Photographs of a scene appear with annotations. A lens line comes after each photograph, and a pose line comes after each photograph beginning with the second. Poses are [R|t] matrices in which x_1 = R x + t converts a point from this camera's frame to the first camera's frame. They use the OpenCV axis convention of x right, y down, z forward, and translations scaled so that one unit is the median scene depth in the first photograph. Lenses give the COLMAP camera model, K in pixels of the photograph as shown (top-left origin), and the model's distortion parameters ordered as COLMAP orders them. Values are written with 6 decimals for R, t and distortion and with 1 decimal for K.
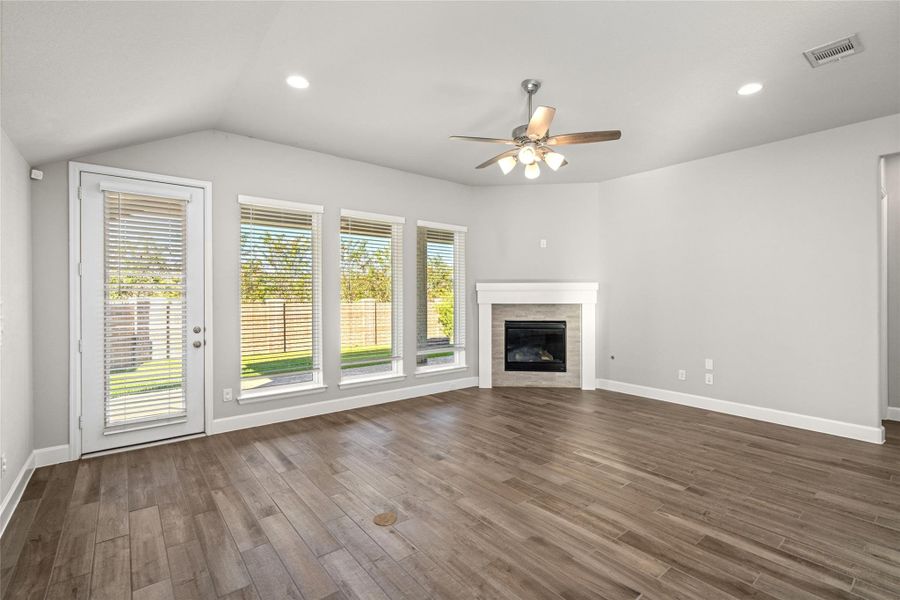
lens RADIAL K [[406.7, 0, 449.2], [0, 406.7, 297.2], [0, 0, 1]] dist [-0.000927, 0.000374]
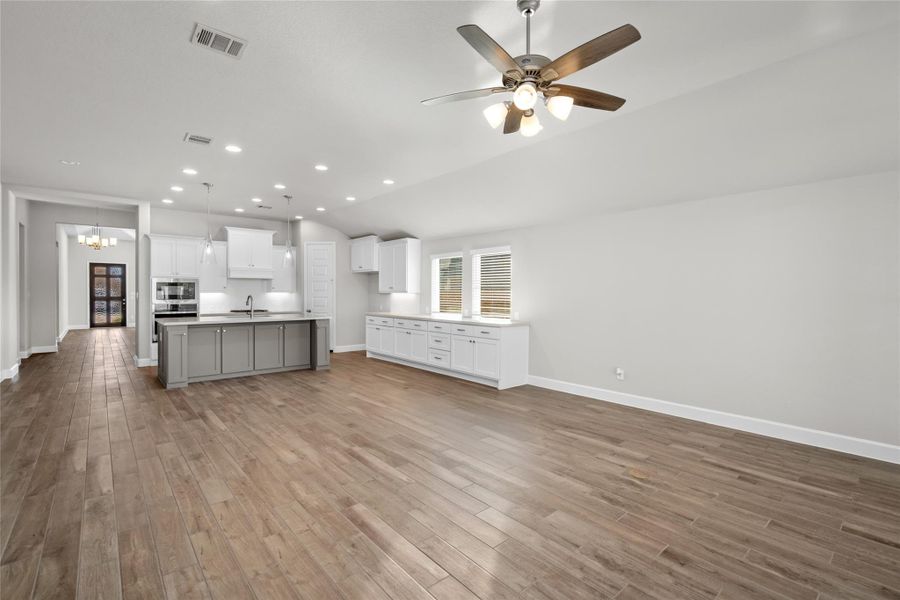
lens RADIAL K [[406.7, 0, 449.2], [0, 406.7, 297.2], [0, 0, 1]] dist [-0.000927, 0.000374]
pose [[-0.999450, -0.003733, -0.032938, 0.214603], [-0.004153, 0.999911, 0.012705, -0.002624], [0.032888, 0.012835, -0.999377, 1.023897]]
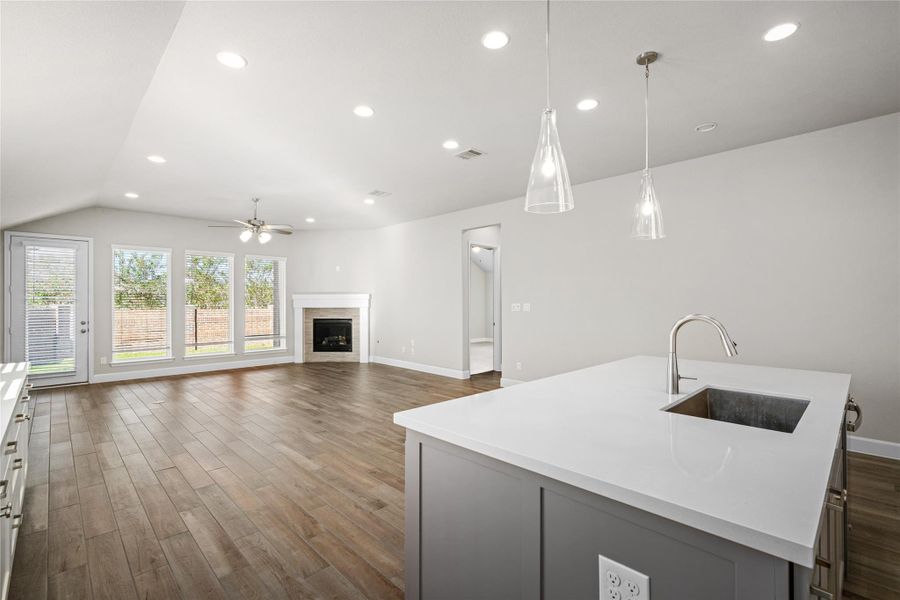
lens RADIAL K [[407.7, 0, 450.0], [0, 407.7, 300.0], [0, 0, 1]] dist [-0.000600, 0.000577]
pose [[0.995865, -0.001380, 0.090834, 0.575619], [0.002194, 0.999958, -0.008859, 0.001429], [-0.090818, 0.009021, 0.995827, -0.646746]]
